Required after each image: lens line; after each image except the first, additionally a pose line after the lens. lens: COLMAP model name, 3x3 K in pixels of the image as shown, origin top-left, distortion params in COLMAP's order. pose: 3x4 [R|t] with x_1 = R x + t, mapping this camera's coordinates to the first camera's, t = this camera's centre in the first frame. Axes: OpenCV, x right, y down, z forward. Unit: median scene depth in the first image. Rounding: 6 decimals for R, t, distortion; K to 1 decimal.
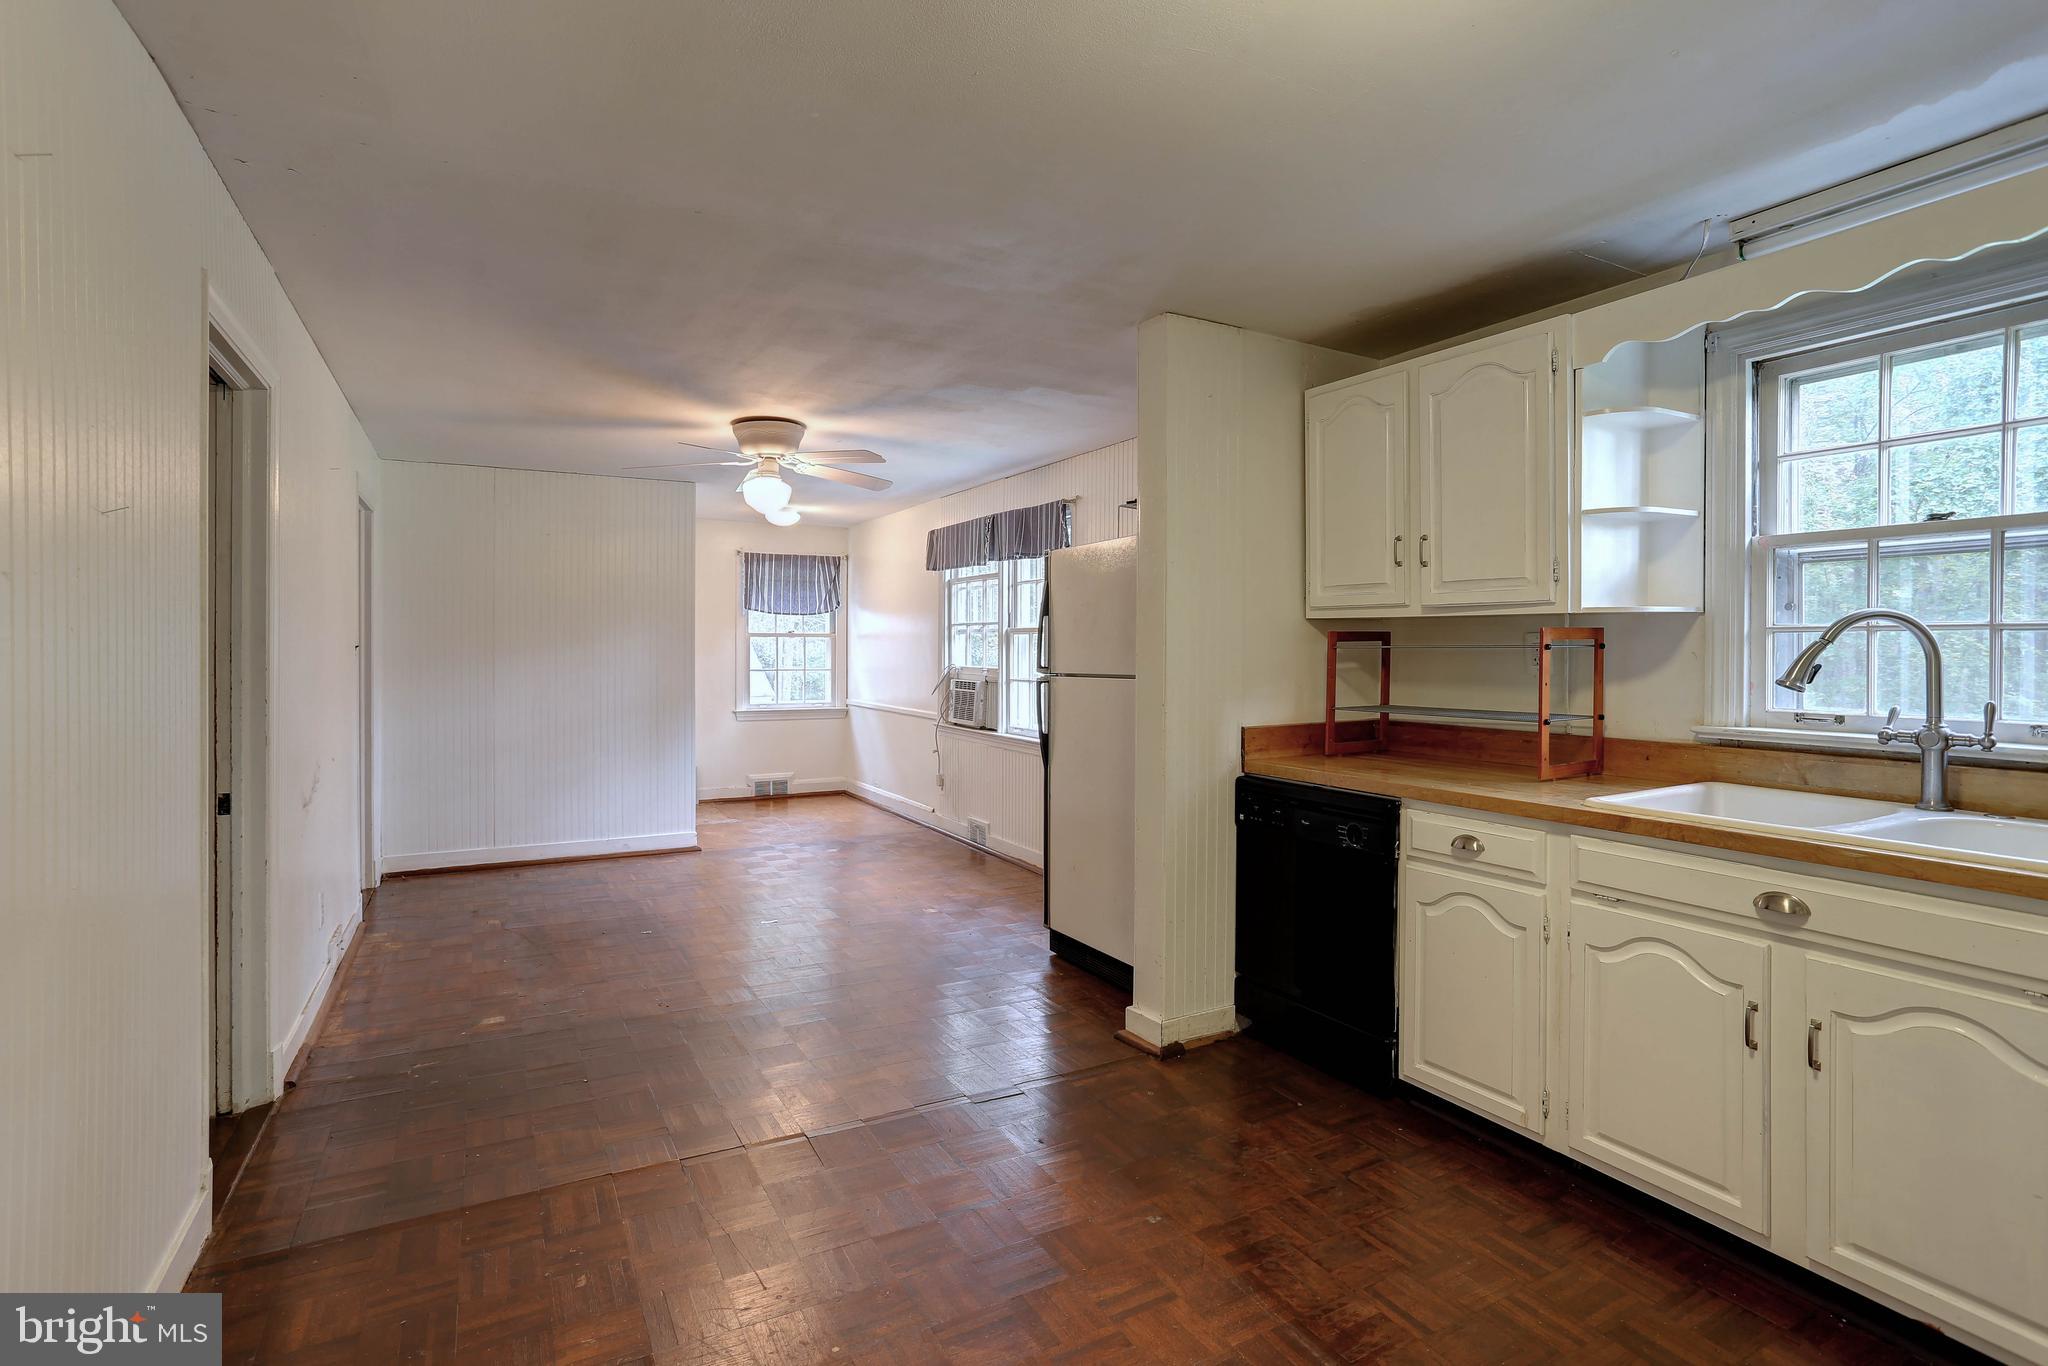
lens RADIAL K [[1011.9, 0, 1025.4], [0, 1011.9, 669.4], [0, 0, 1]] dist [-0.088181, 0.052358]
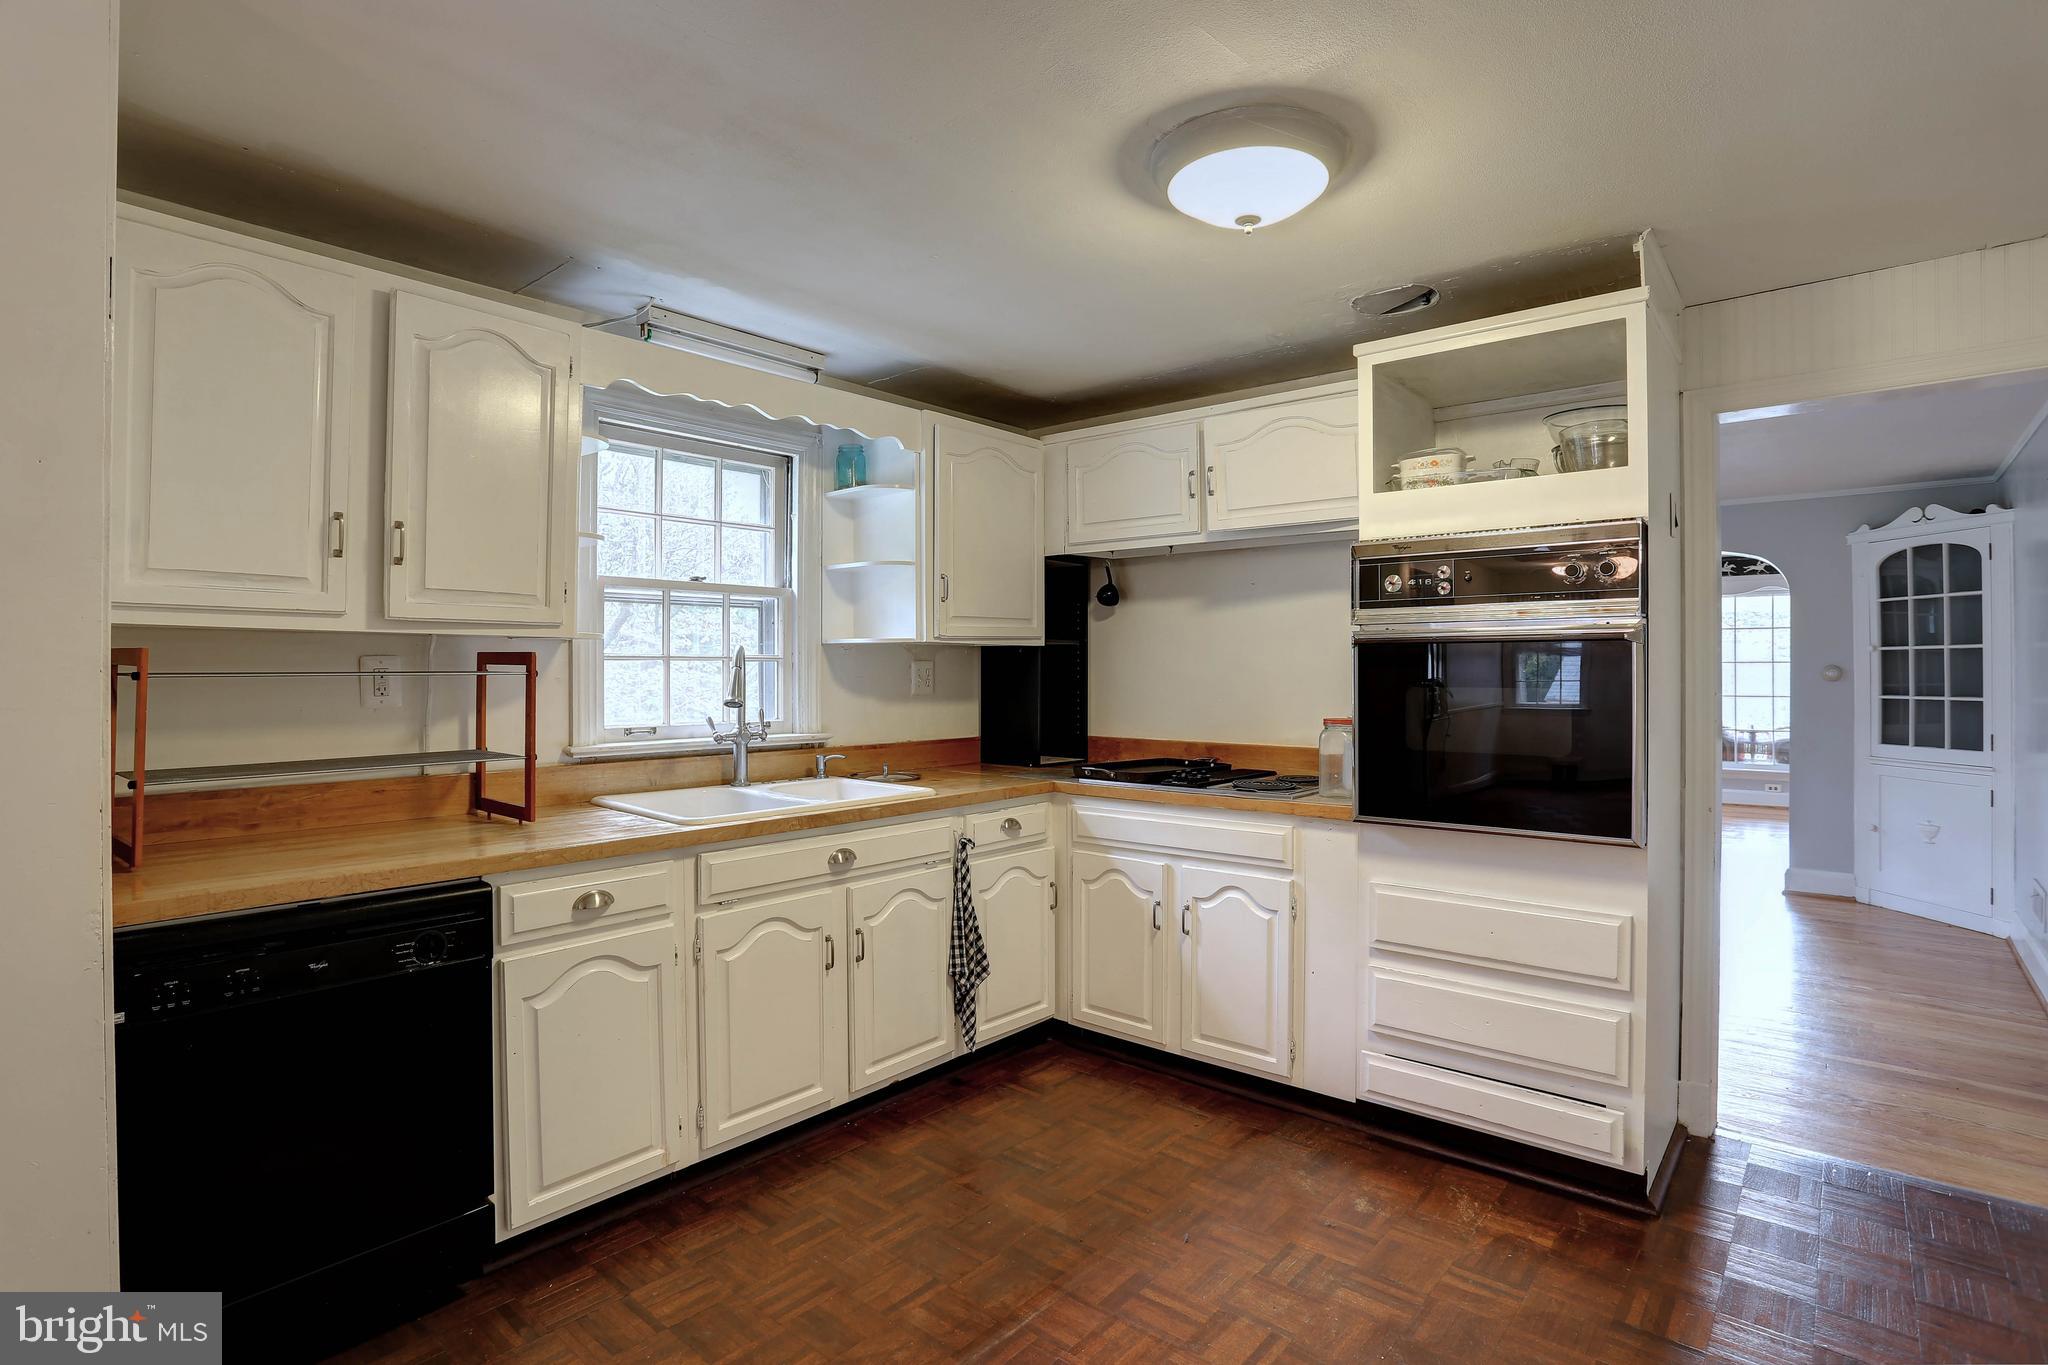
lens RADIAL K [[1011.9, 0, 1025.4], [0, 1011.9, 668.9], [0, 0, 1]] dist [-0.088181, 0.052358]
pose [[-0.365266, -0.004127, 0.930894, -0.552793], [0.016010, 0.999814, 0.010714, -0.034479], [-0.930766, 0.018817, -0.365132, 1.052843]]
